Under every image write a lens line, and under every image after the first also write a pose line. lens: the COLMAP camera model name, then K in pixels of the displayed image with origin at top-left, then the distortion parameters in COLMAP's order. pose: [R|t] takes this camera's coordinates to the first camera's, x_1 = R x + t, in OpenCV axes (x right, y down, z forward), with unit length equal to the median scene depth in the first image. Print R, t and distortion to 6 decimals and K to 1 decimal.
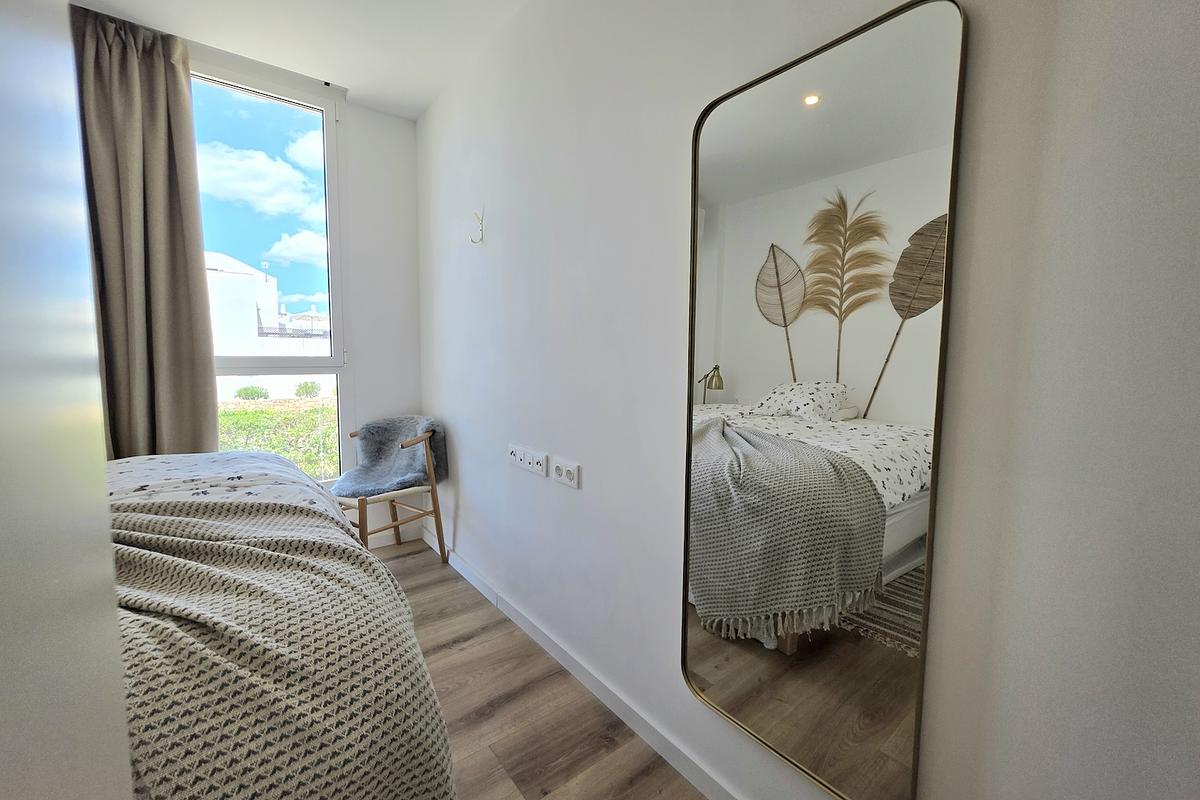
lens RADIAL K [[479.0, 0, 594.8], [0, 479.0, 398.1], [0, 0, 1]] dist [-0.001838, 0.000041]
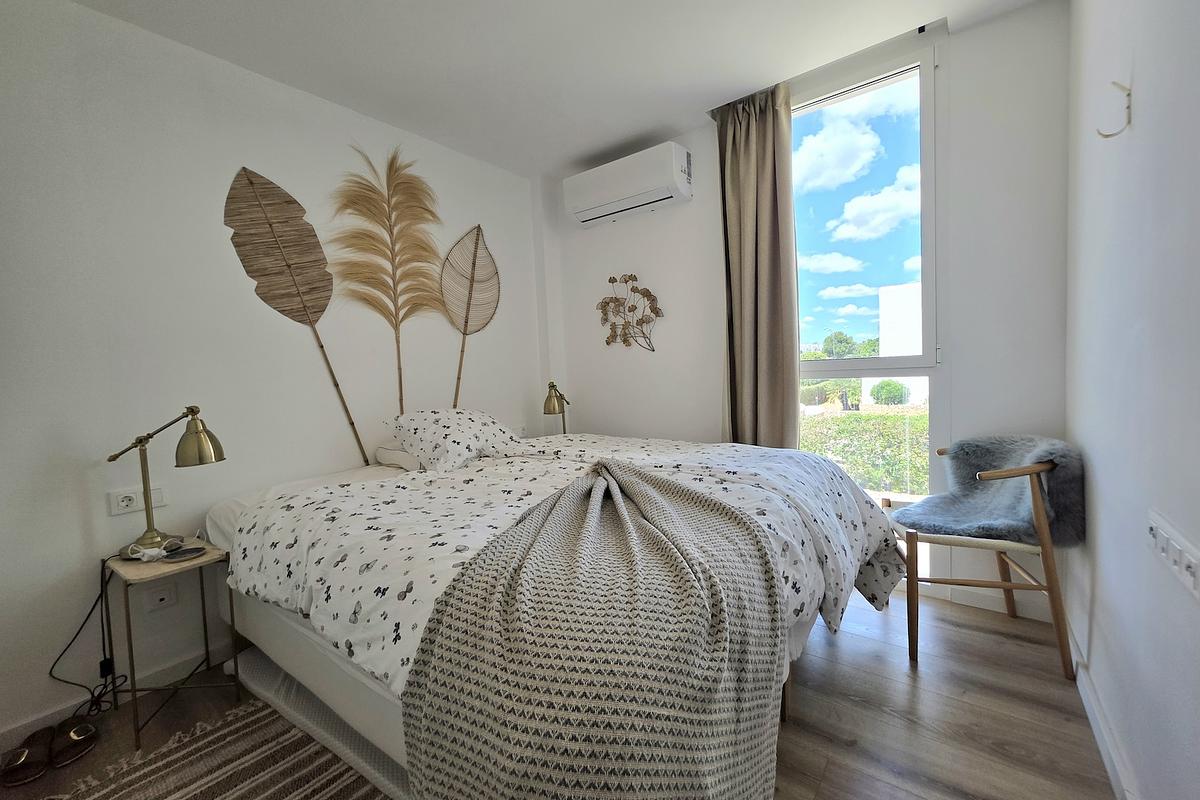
lens RADIAL K [[479.0, 0, 598.1], [0, 479.0, 400.1], [0, 0, 1]] dist [-0.001838, 0.000041]
pose [[0.245596, 0.031239, -0.968869, 0.130405], [-0.038103, 0.999019, 0.022553, -0.005674], [0.968623, 0.031378, 0.246545, 0.267828]]
